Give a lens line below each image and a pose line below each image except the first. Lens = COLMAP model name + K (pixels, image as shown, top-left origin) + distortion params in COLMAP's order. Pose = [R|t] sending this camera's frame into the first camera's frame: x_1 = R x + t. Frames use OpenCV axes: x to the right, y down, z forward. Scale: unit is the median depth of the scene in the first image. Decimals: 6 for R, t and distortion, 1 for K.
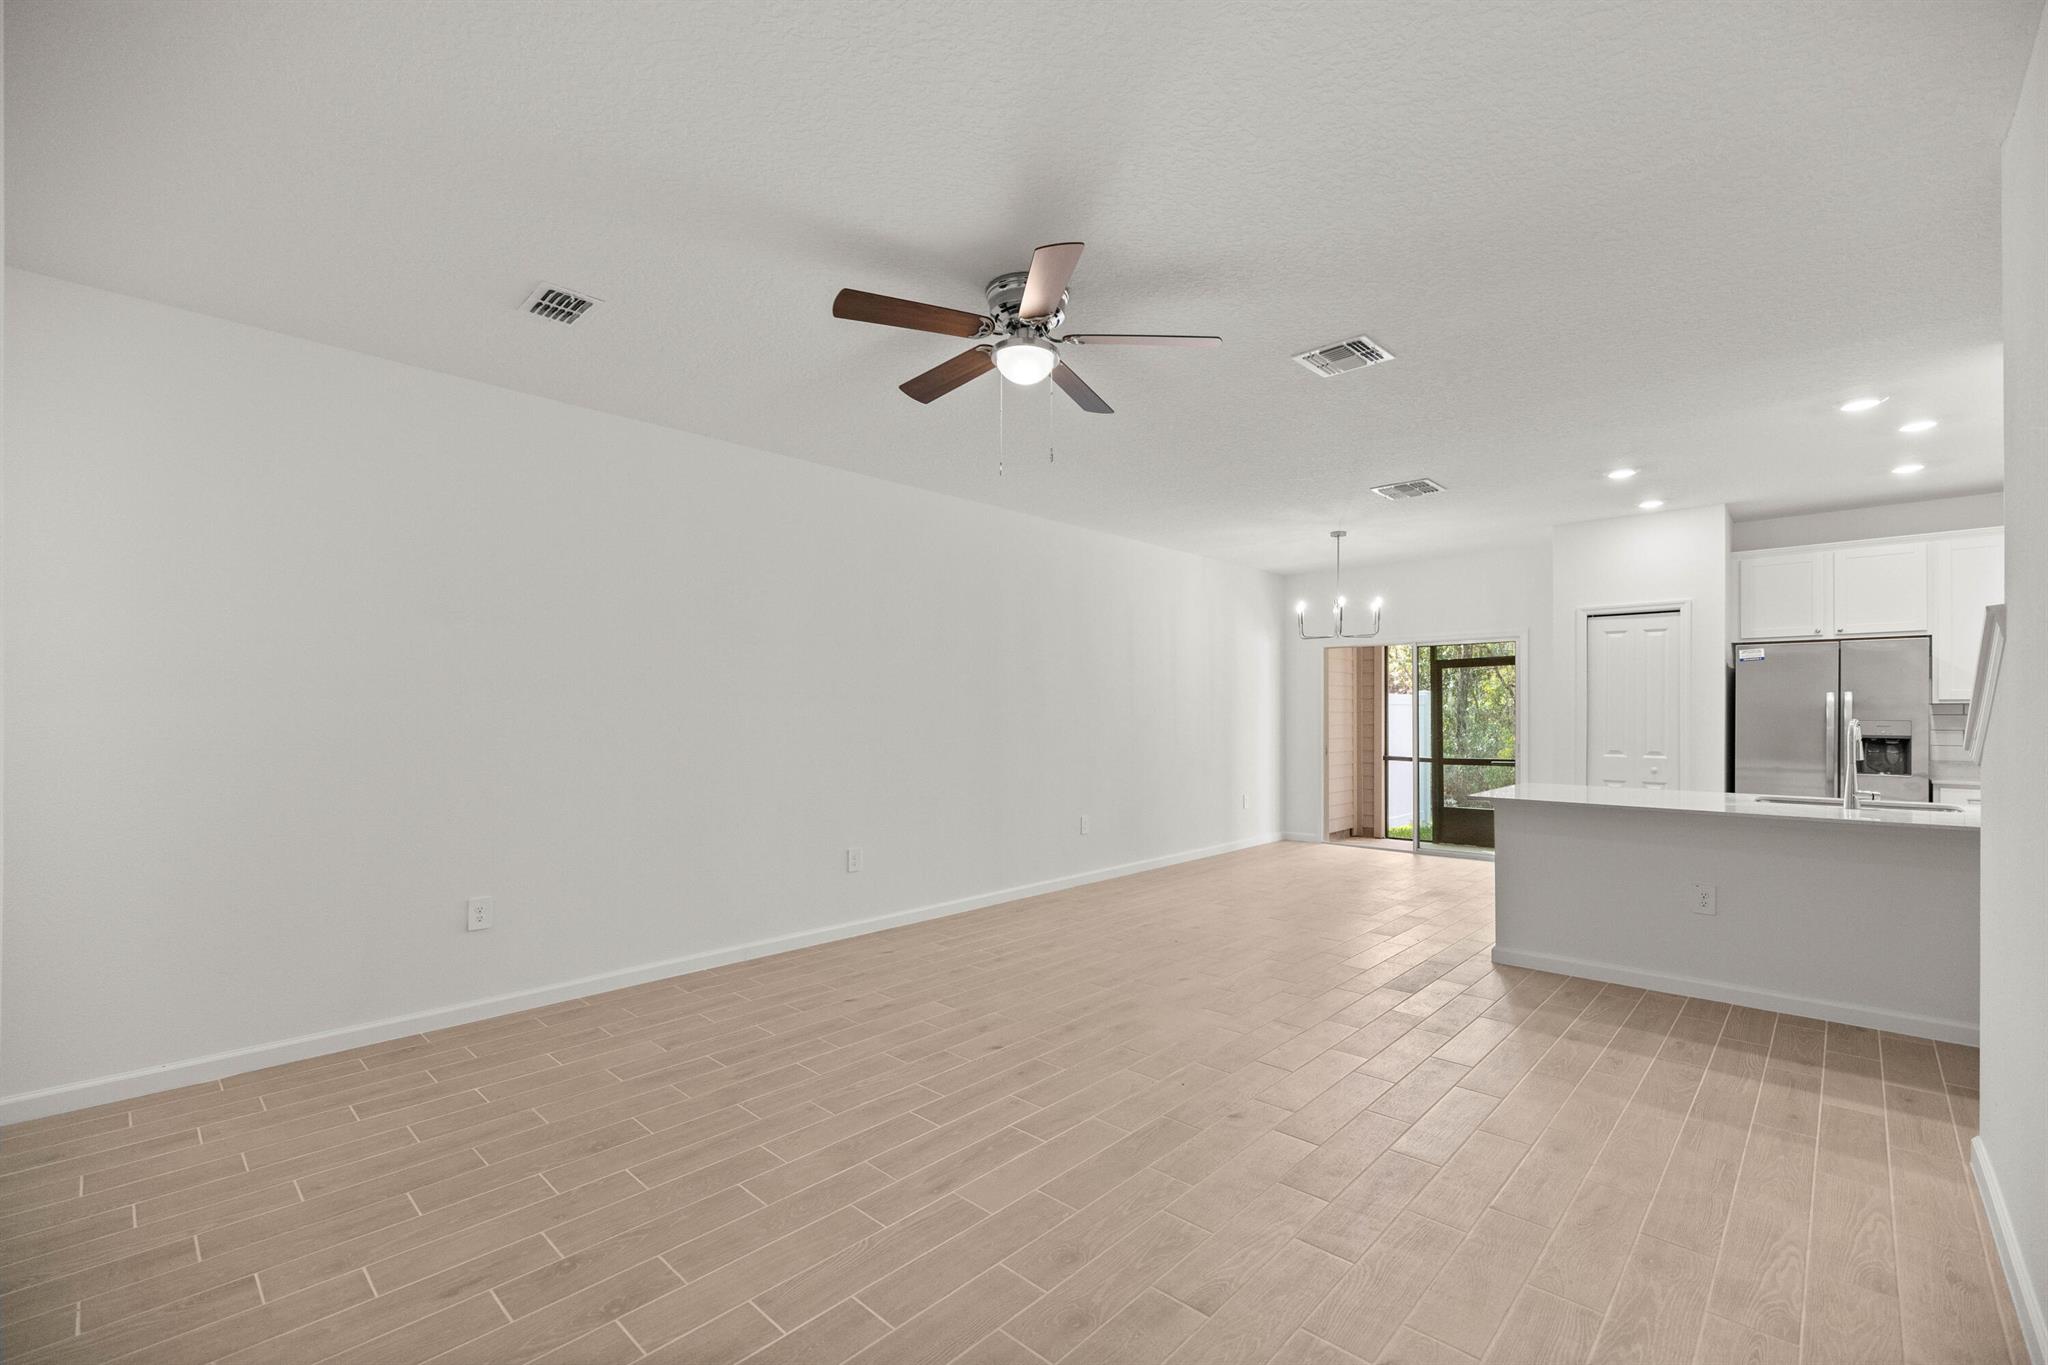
lens RADIAL K [[867.2, 0, 1018.7], [0, 867.2, 695.5], [0, 0, 1]] dist [0.001367, -0.000019]
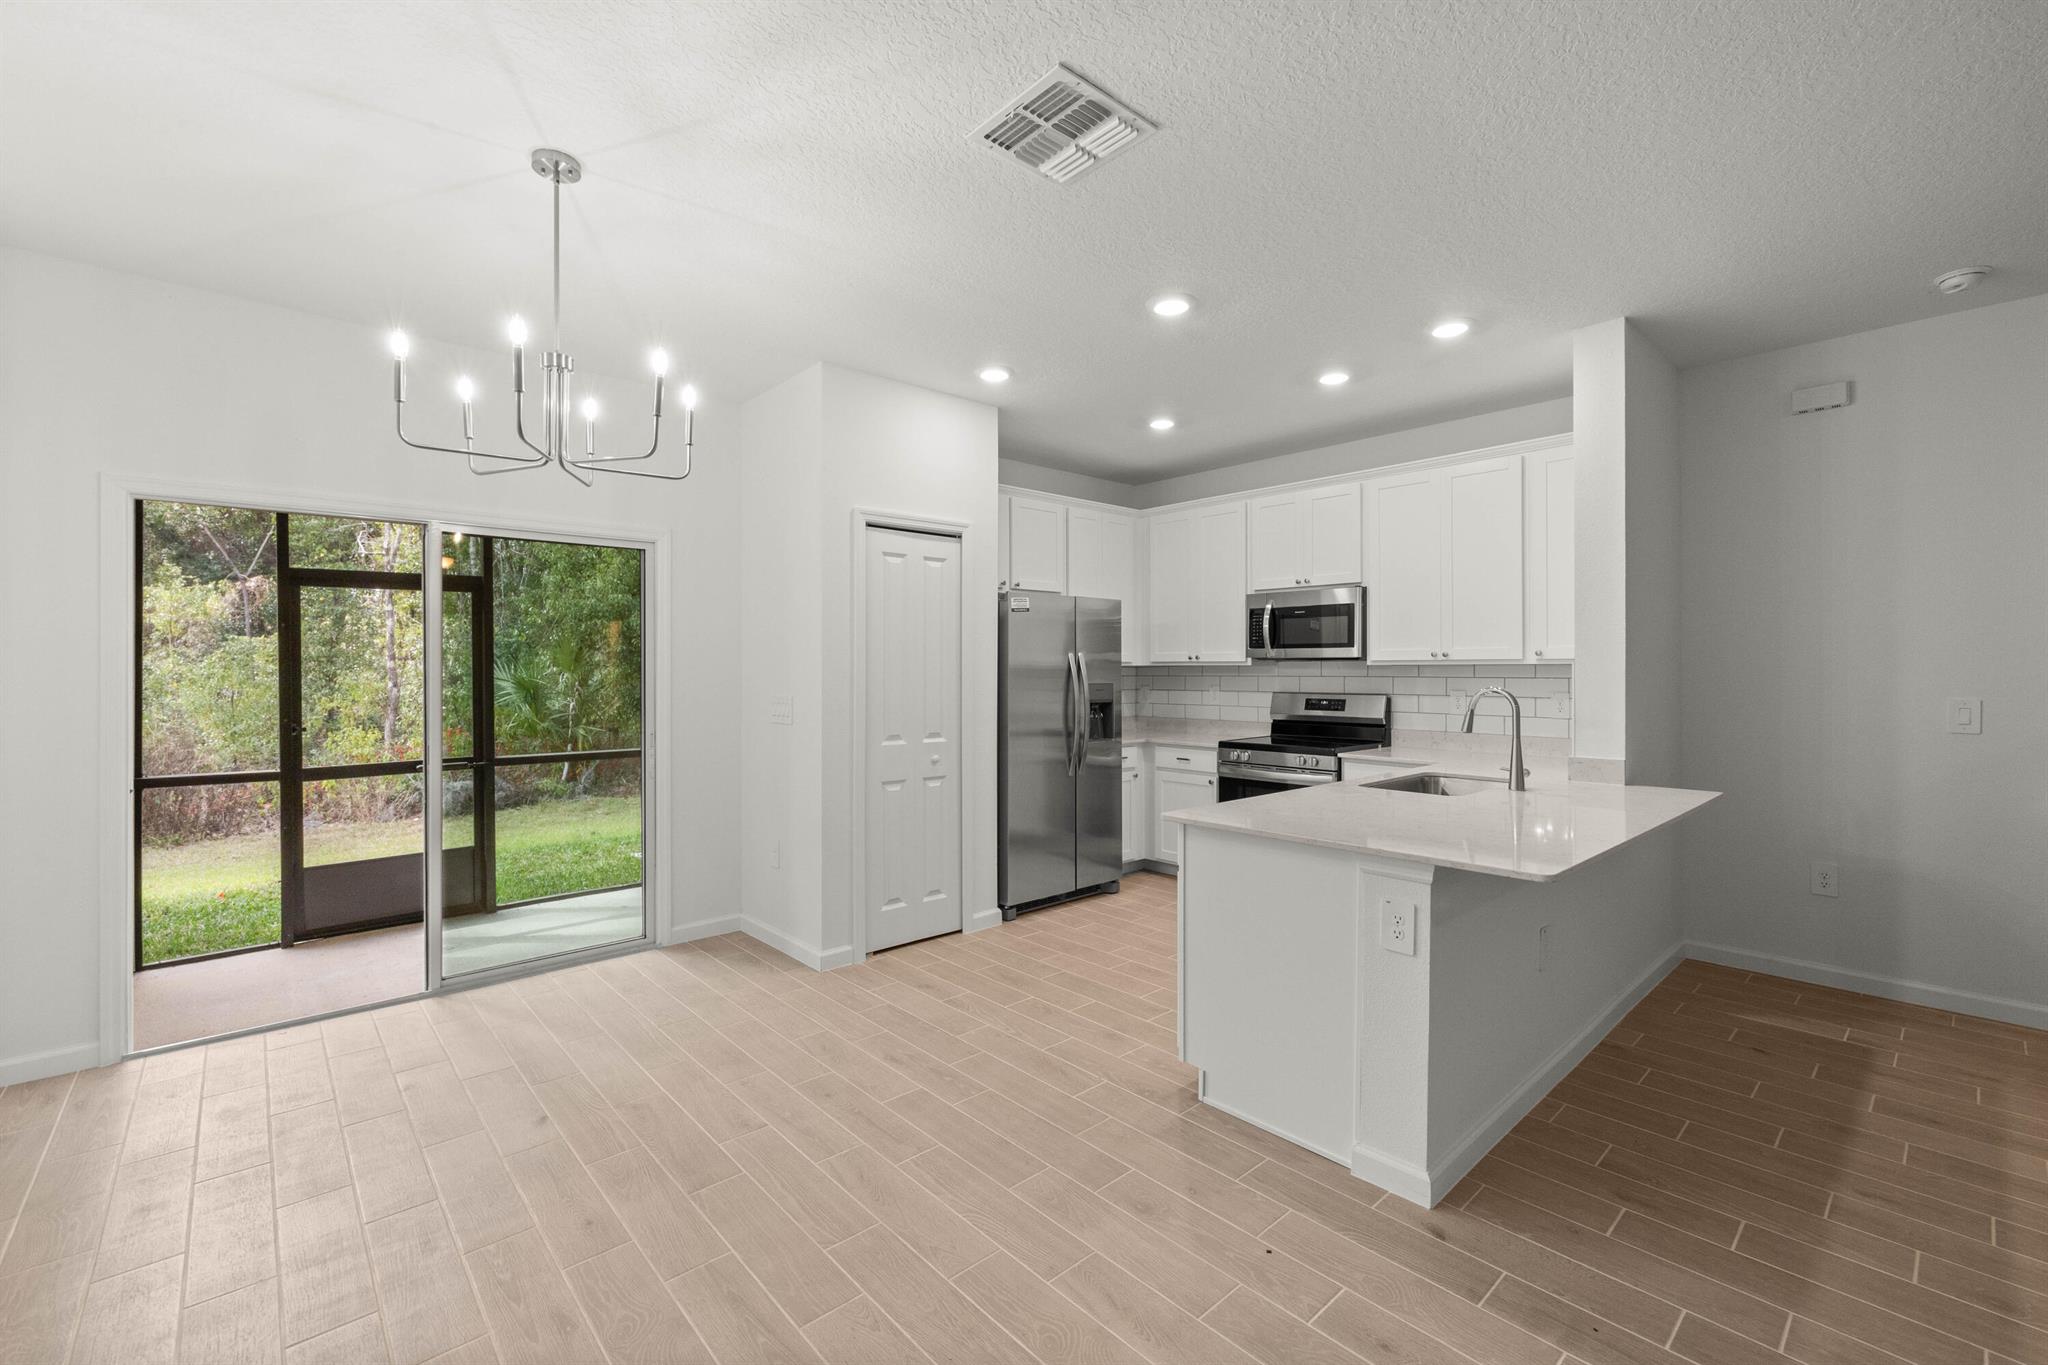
lens RADIAL K [[867.2, 0, 1032.4], [0, 867.2, 667.4], [0, 0, 1]] dist [0.001367, -0.000019]
pose [[0.067321, 0.000060, 0.997731, 0.048576], [-0.018364, 0.999831, 0.001179, 0.011773], [-0.997562, -0.018402, 0.067311, 1.023154]]
